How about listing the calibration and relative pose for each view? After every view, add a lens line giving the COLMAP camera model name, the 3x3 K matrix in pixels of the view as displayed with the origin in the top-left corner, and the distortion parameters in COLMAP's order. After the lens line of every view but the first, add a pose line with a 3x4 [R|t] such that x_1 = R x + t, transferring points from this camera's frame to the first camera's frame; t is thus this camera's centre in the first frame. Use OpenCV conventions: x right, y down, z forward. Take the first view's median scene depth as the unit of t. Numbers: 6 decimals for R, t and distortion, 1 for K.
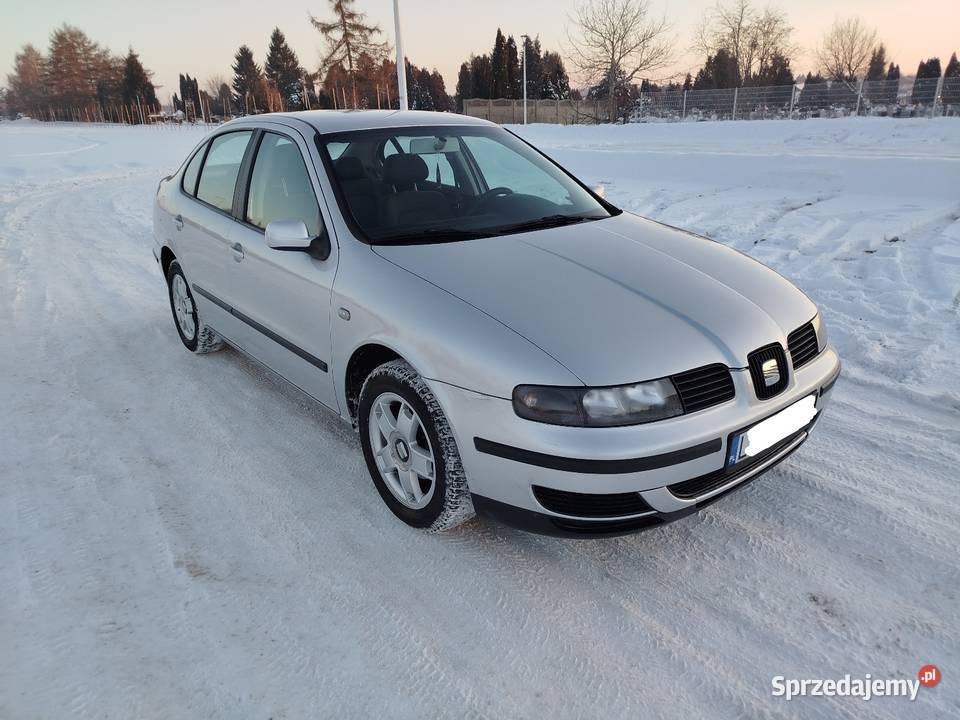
lens RADIAL K [[669.3, 0, 480.1], [0, 669.3, 364.1], [0, 0, 1]] dist [0.006414, 0.011467]
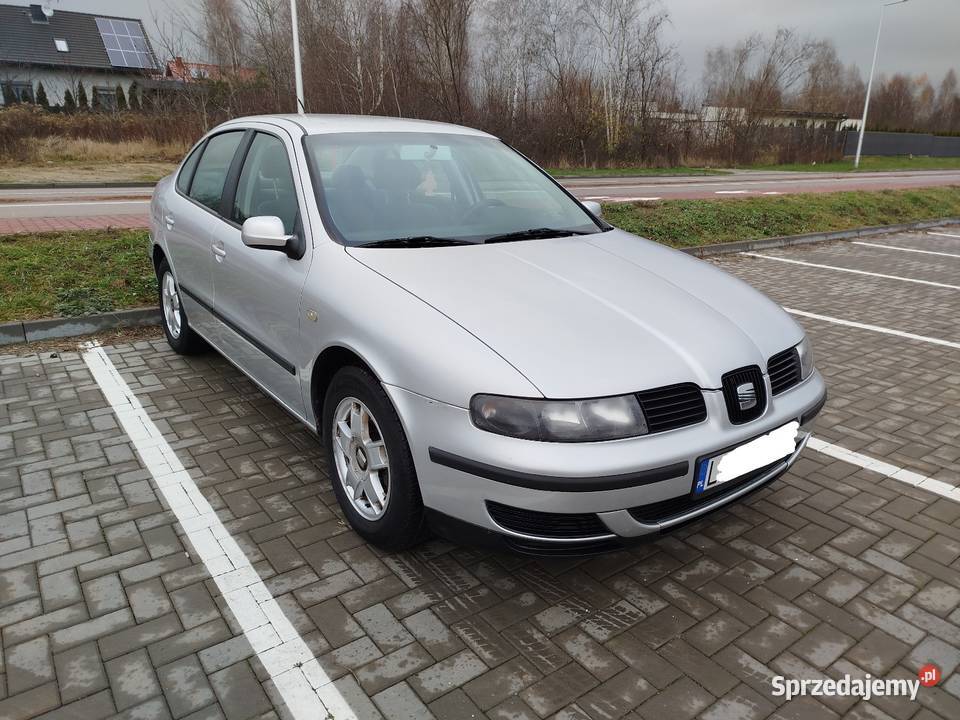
lens RADIAL K [[669.3, 0, 482.2], [0, 669.3, 362.6], [0, 0, 1]] dist [0.006414, 0.011467]
pose [[0.998569, 0.050811, -0.016649, 0.041847], [-0.051362, 0.998083, -0.034521, 0.009945], [0.014863, 0.035327, 0.999265, 0.023656]]
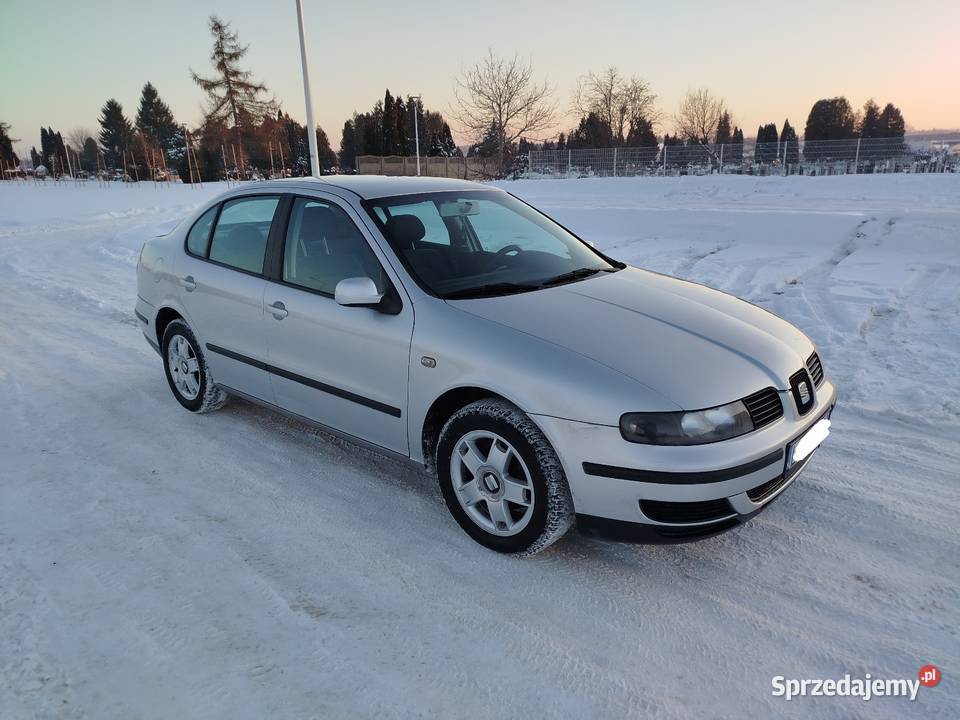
lens RADIAL K [[669.3, 0, 481.6], [0, 669.3, 364.9], [0, 0, 1]] dist [0.006414, 0.011467]
pose [[0.985610, -0.045837, 0.162703, -0.195167], [0.057667, 0.995966, -0.068750, 0.006672], [-0.158895, 0.077143, 0.984277, -0.061509]]
